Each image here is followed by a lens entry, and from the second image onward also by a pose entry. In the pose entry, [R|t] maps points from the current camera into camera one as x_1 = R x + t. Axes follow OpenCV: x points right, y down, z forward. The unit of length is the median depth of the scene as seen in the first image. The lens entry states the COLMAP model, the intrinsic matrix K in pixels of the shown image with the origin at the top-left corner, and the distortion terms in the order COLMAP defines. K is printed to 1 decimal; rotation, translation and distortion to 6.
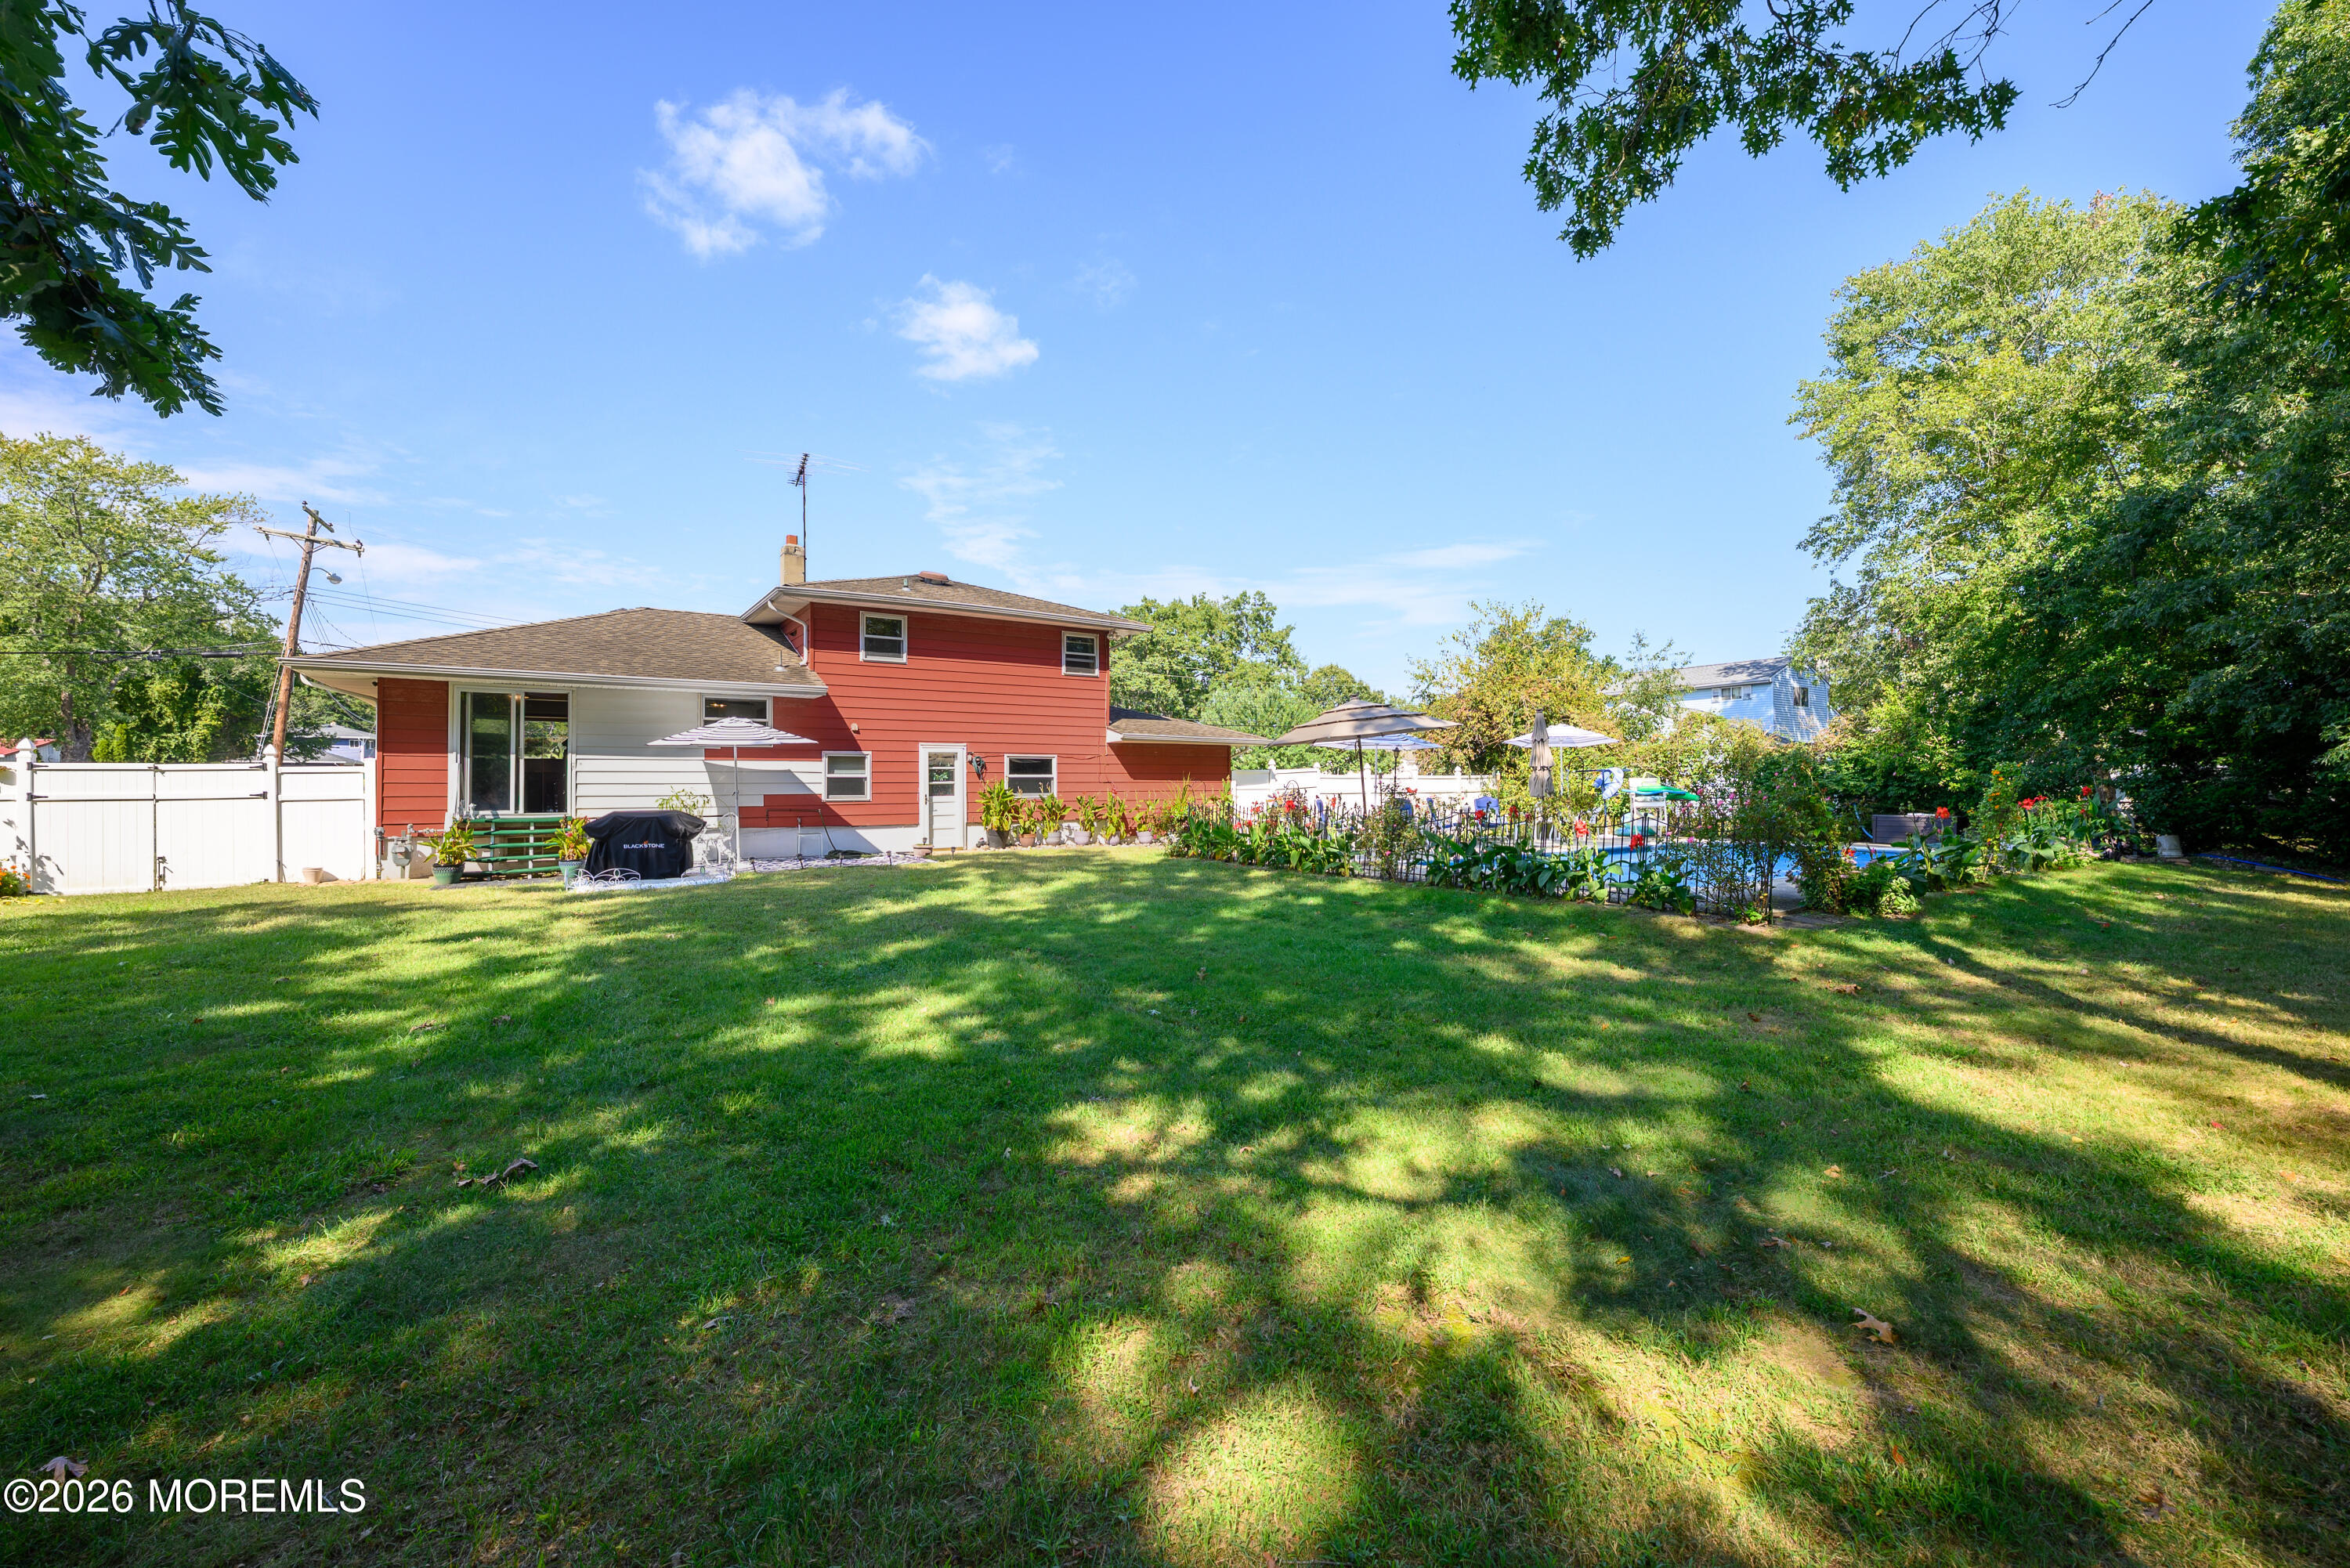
lens RADIAL K [[980.4, 0, 1187.5], [0, 980.4, 769.2], [0, 0, 1]] dist [0.018020, -0.000143]
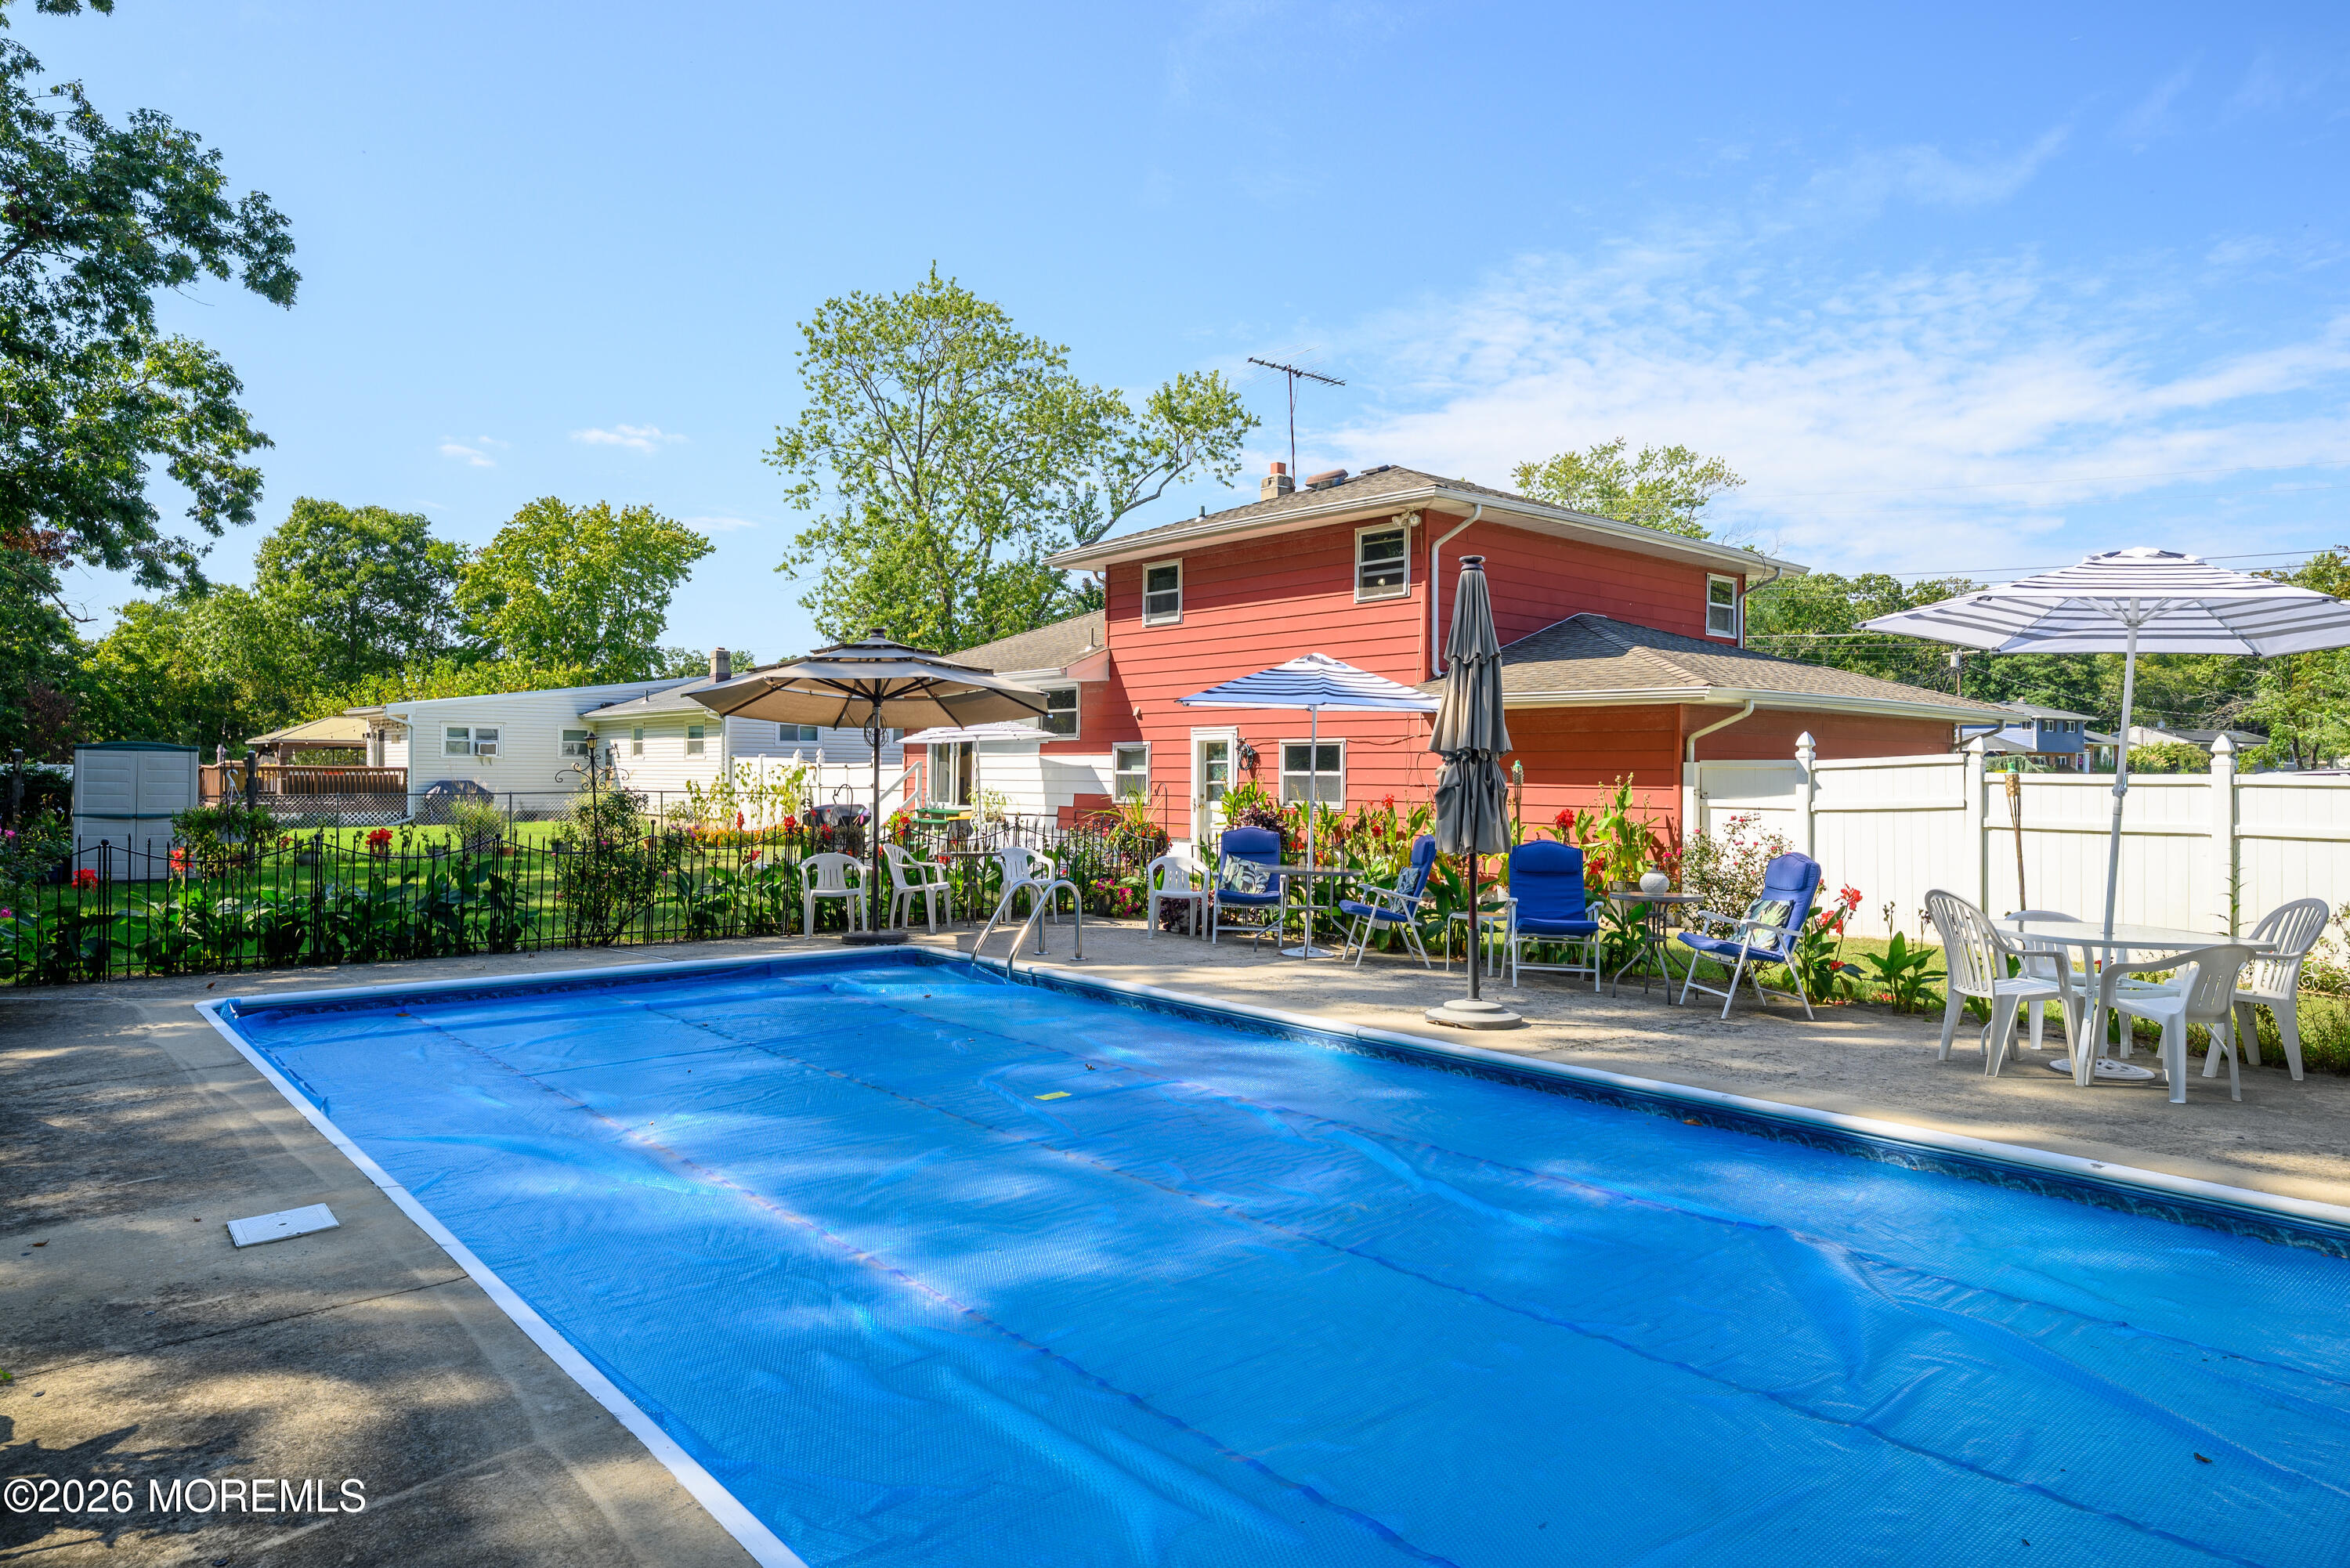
lens RADIAL K [[1440.3, 0, 1167.9], [0, 1440.3, 784.6], [0, 0, 1]] dist [-0.000971, -0.000173]
pose [[0.099456, 0.001824, -0.995040, 0.492421], [-0.008063, 0.999967, 0.001027, 0.008952], [0.995009, 0.007921, 0.099467, 0.544765]]
